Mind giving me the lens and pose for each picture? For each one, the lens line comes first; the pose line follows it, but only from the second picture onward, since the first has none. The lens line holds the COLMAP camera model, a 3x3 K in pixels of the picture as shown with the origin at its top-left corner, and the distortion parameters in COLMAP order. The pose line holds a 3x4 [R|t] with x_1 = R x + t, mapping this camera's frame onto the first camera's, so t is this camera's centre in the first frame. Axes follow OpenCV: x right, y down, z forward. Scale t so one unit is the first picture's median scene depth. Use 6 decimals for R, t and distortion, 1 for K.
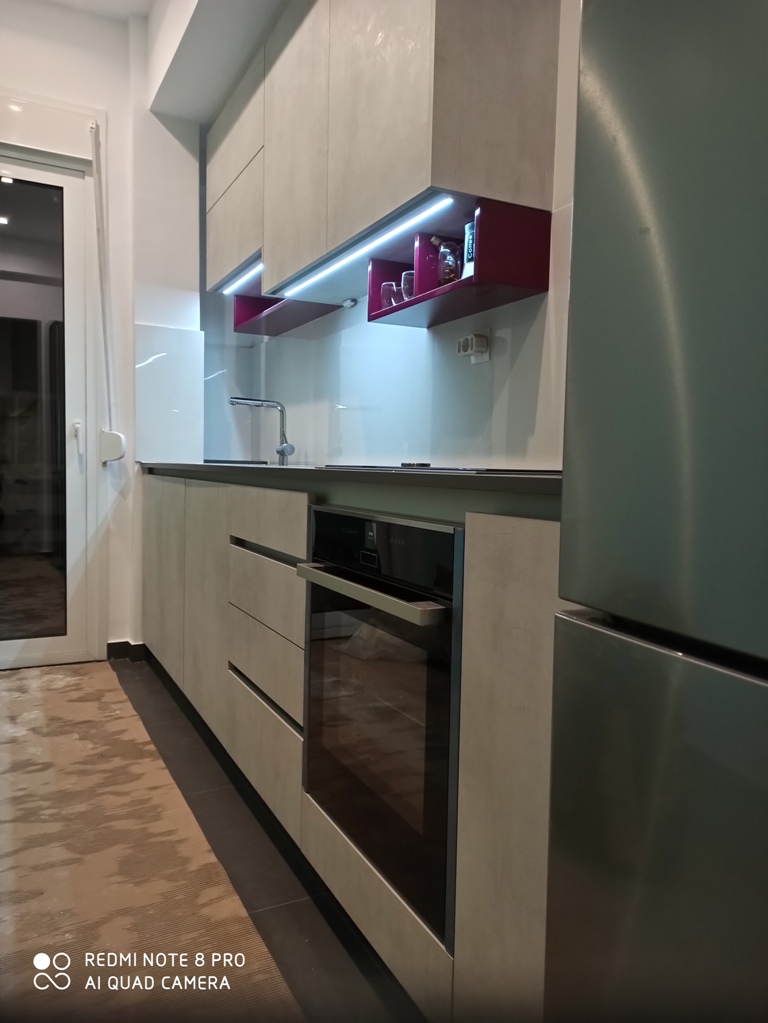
lens RADIAL K [[722.2, 0, 384.0], [0, 722.2, 511.5], [0, 0, 1]] dist [-0.002364, -0.004252]
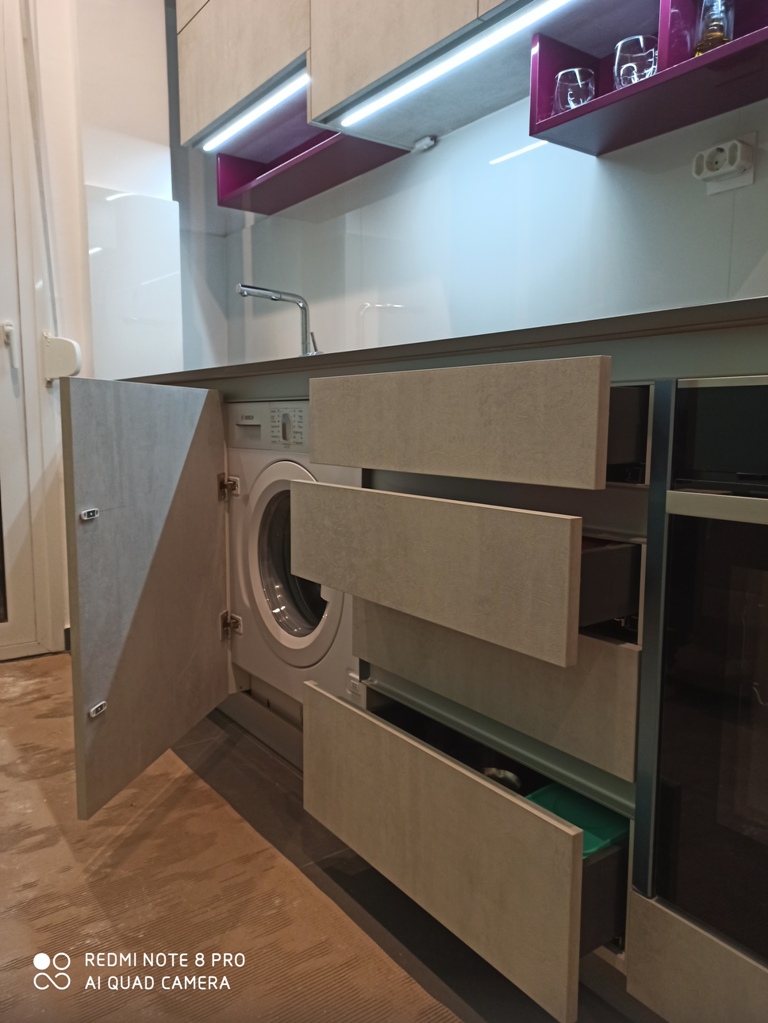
lens RADIAL K [[747.8, 0, 384.0], [0, 747.8, 511.5], [0, 0, 1]] dist [0.010302, 0.001169]
pose [[0.989139, -0.031375, 0.143596, -0.201532], [0.022362, 0.997702, 0.063956, 0.025546], [-0.145273, -0.060051, 0.987568, 0.244856]]
